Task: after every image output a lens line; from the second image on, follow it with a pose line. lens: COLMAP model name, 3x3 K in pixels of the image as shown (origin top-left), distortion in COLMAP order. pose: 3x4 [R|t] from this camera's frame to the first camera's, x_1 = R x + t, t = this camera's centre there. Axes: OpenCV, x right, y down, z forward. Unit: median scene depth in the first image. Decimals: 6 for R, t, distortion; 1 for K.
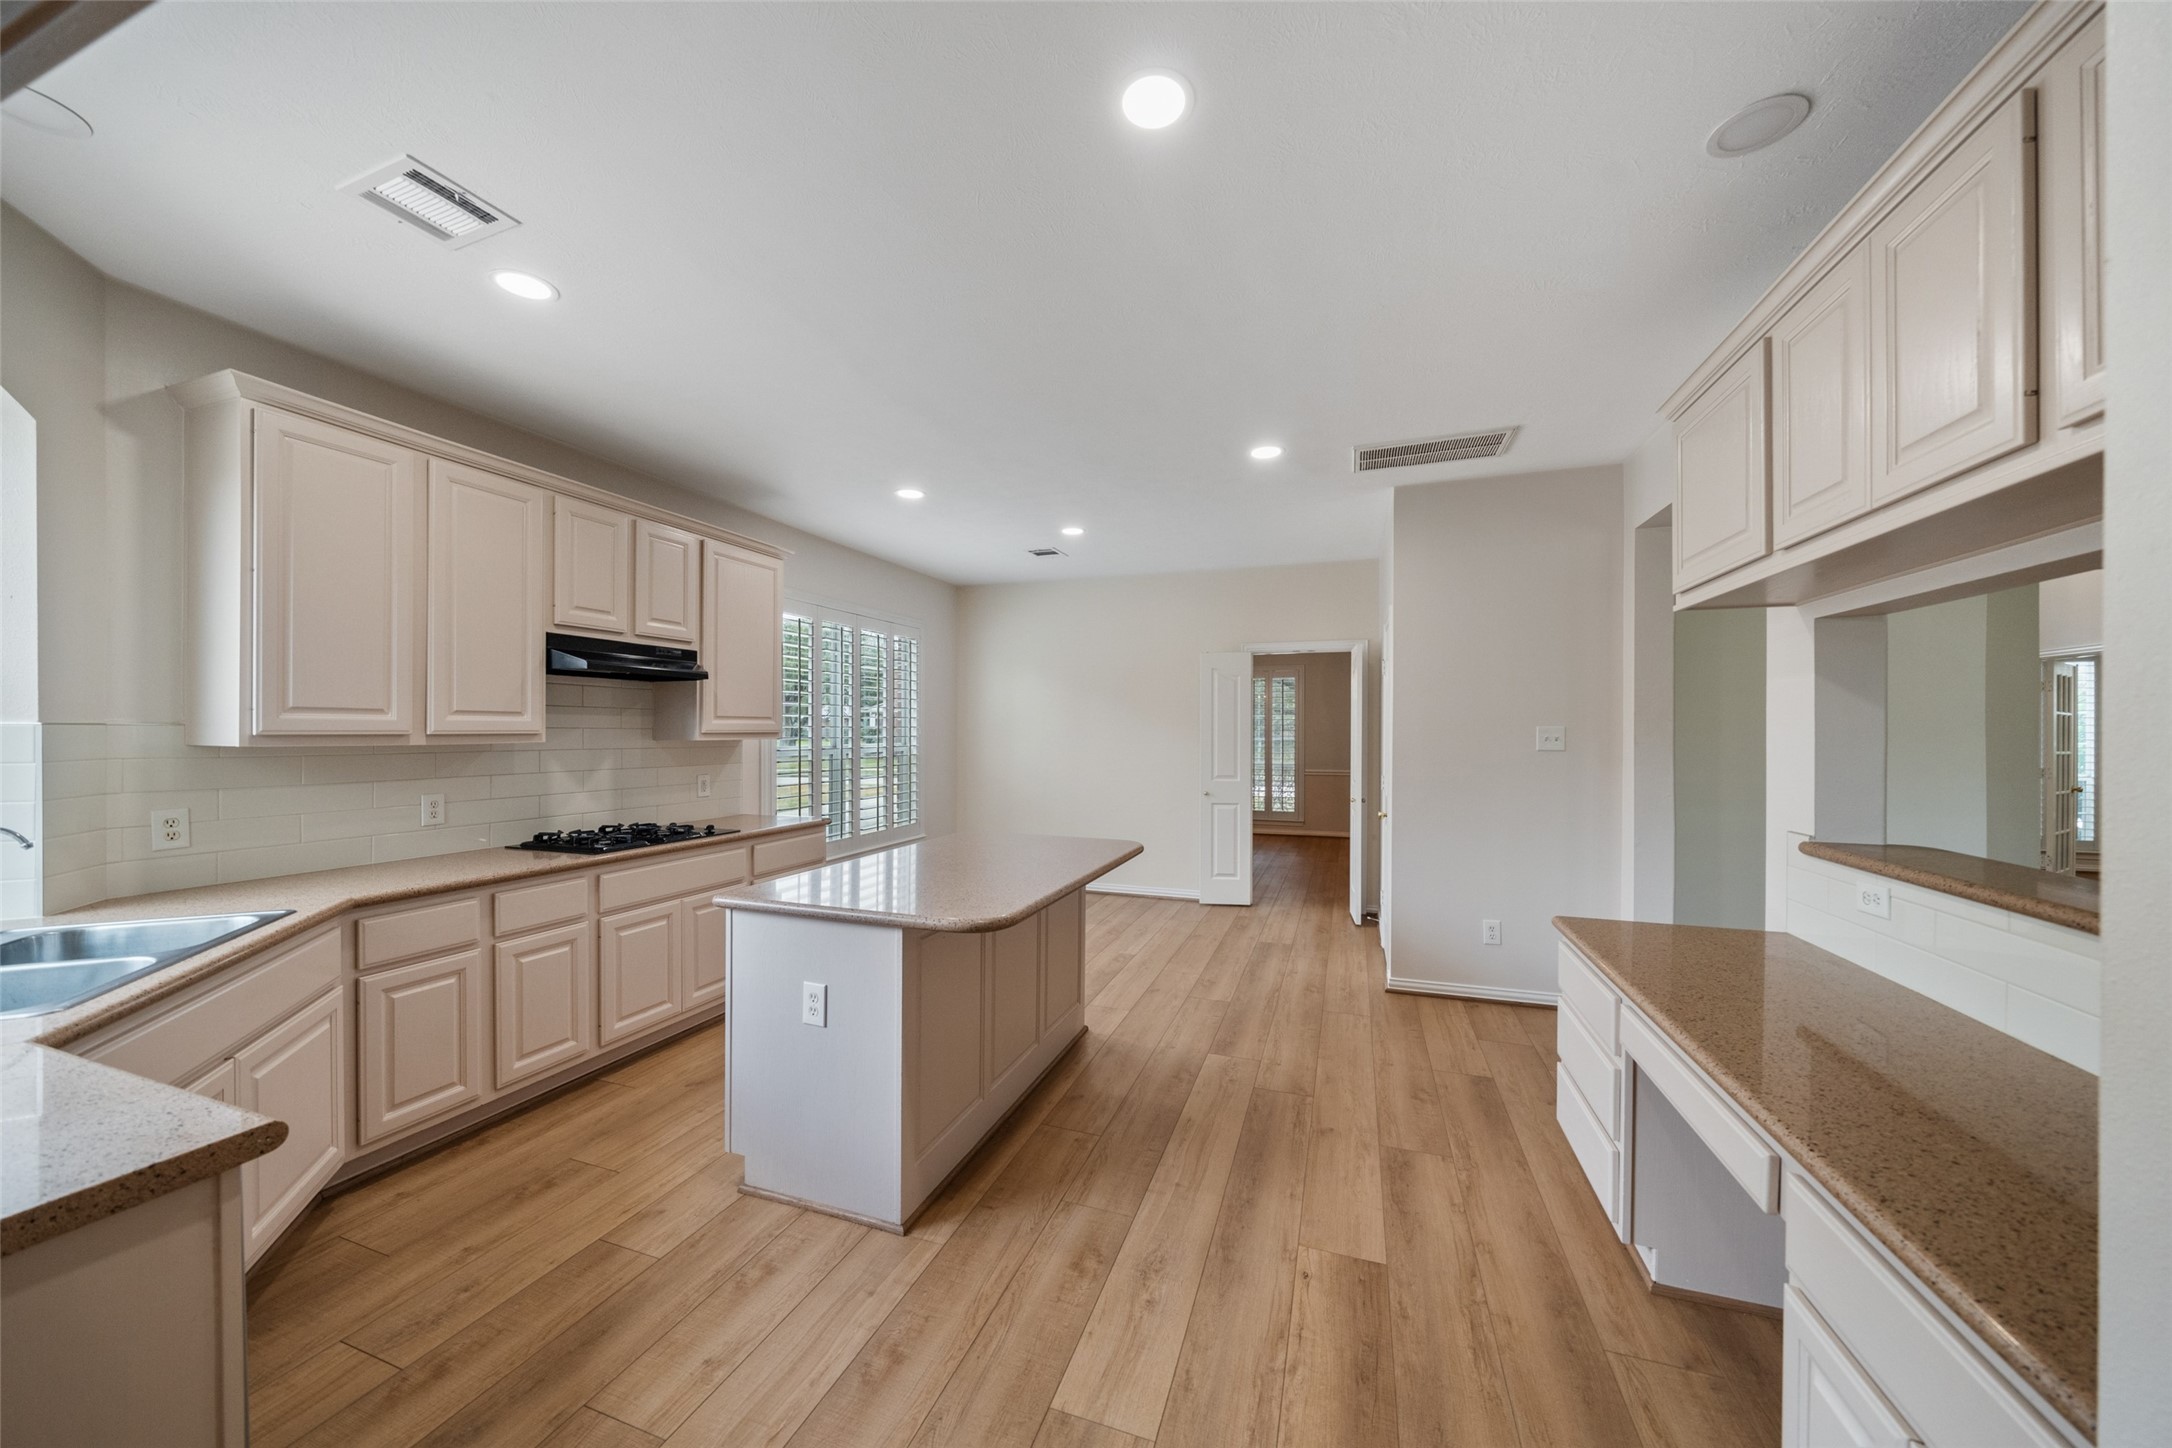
lens RADIAL K [[749.2, 0, 1089.9], [0, 749.2, 733.5], [0, 0, 1]] dist [-0.007369, -0.000013]
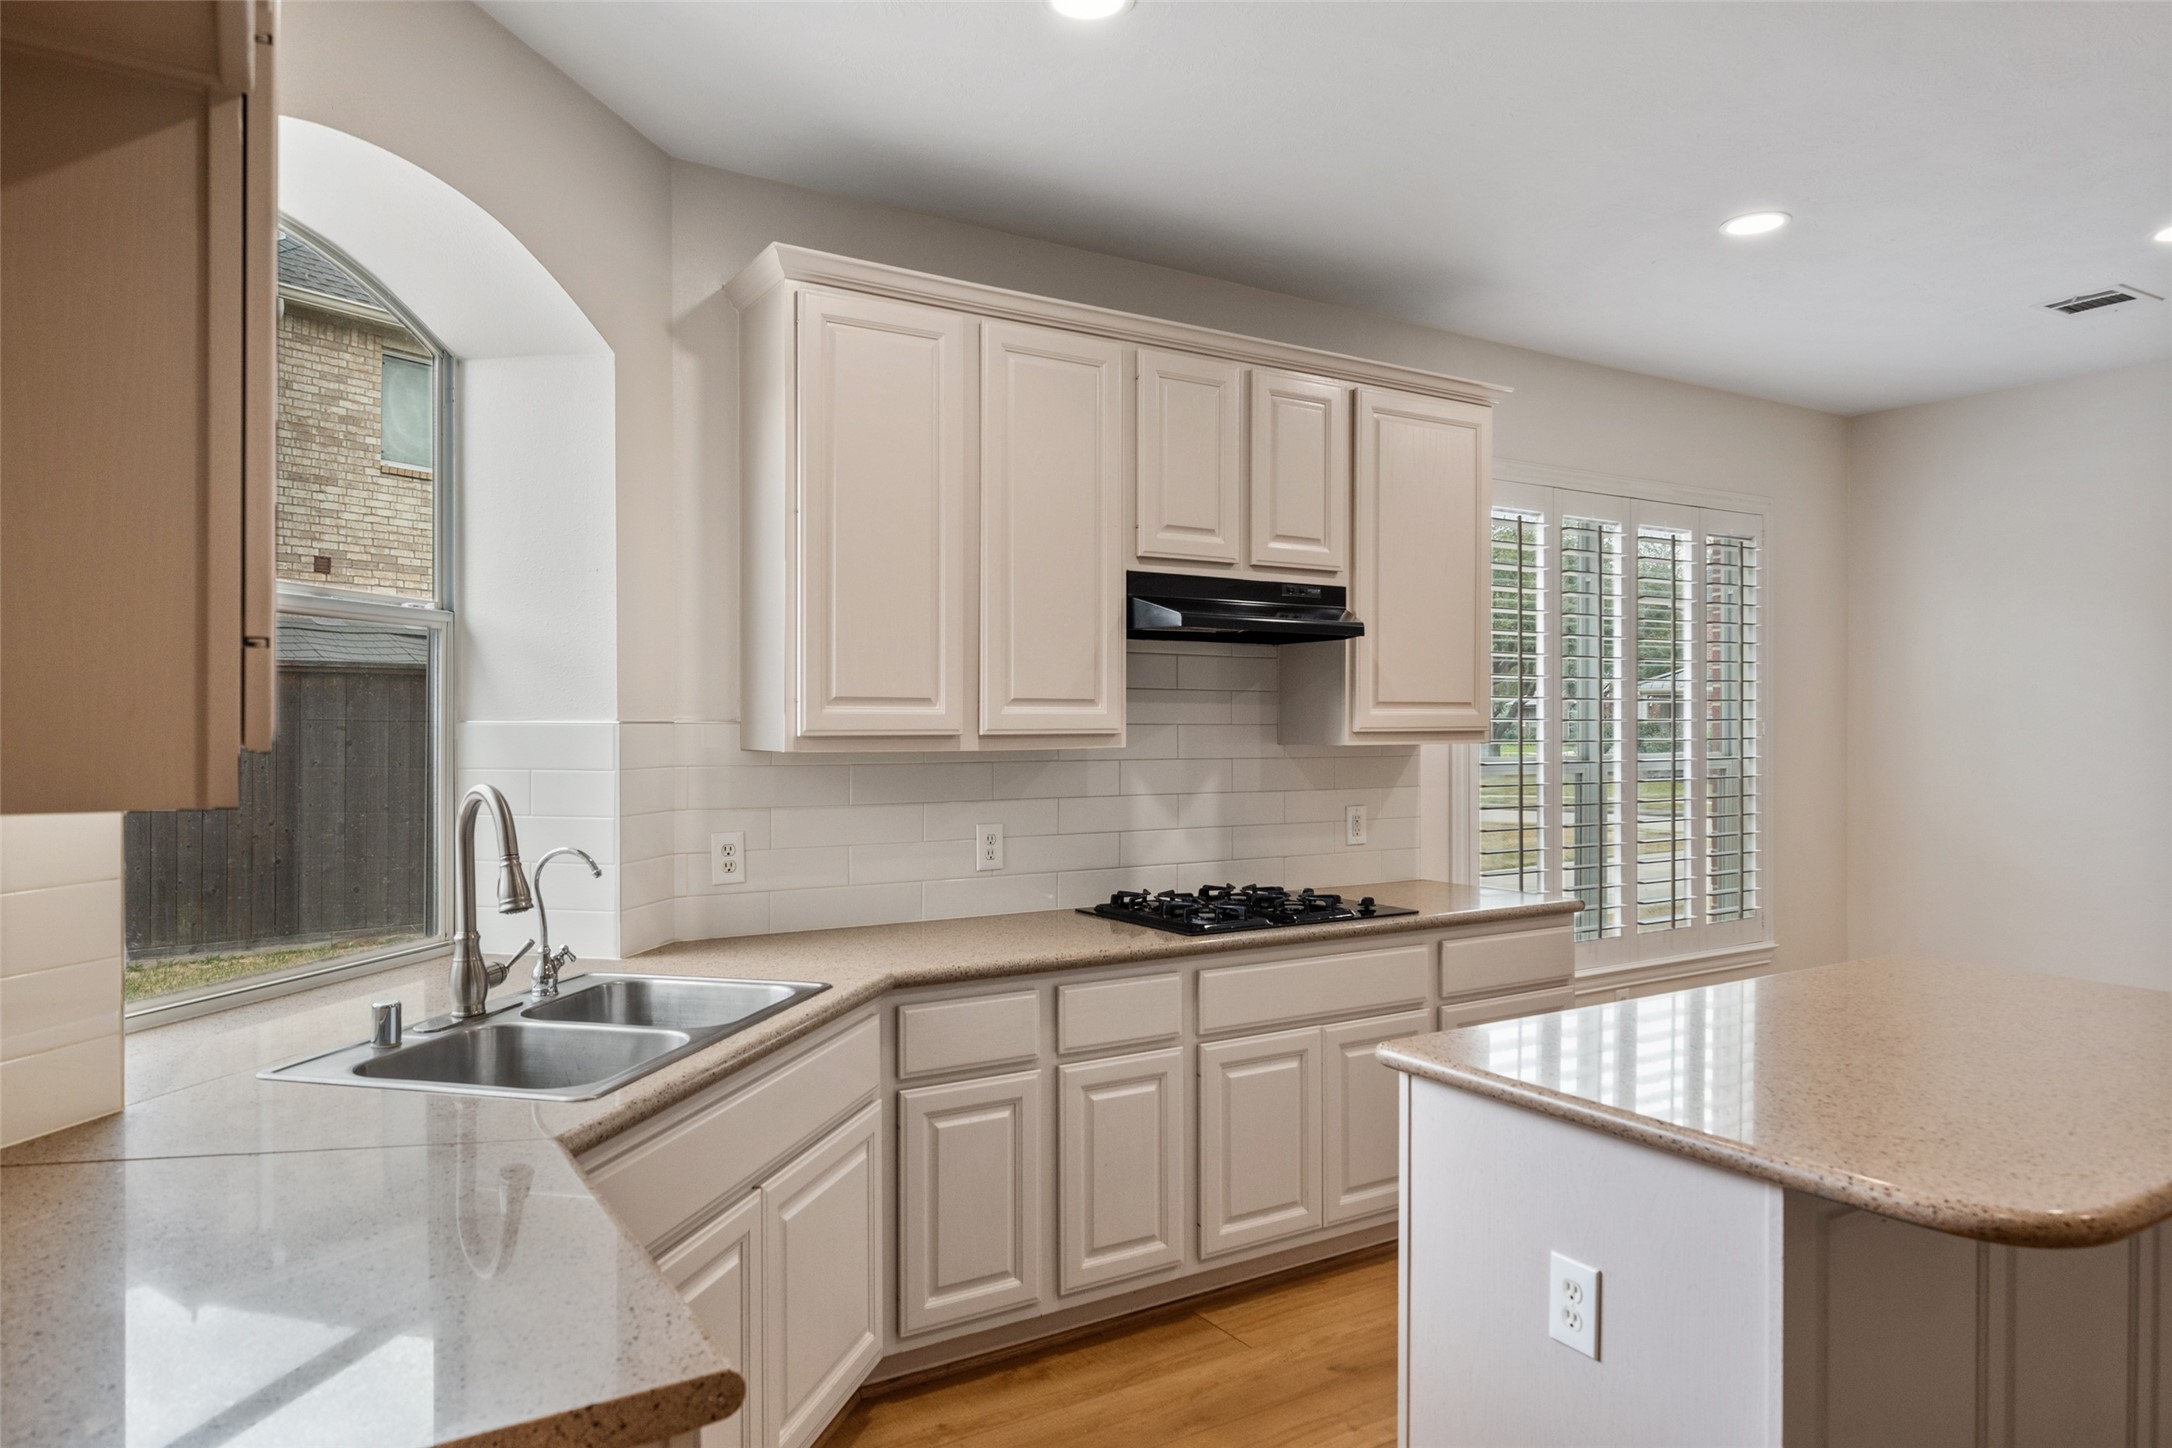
lens RADIAL K [[1338.5, 0, 1081.4], [0, 1338.5, 728.2], [0, 0, 1]] dist [0.003100, 0.000515]
pose [[0.779981, -0.002658, -0.625797, -0.059706], [0.000852, 0.999995, -0.003186, -0.001001], [0.625802, 0.001952, 0.779979, 0.105682]]
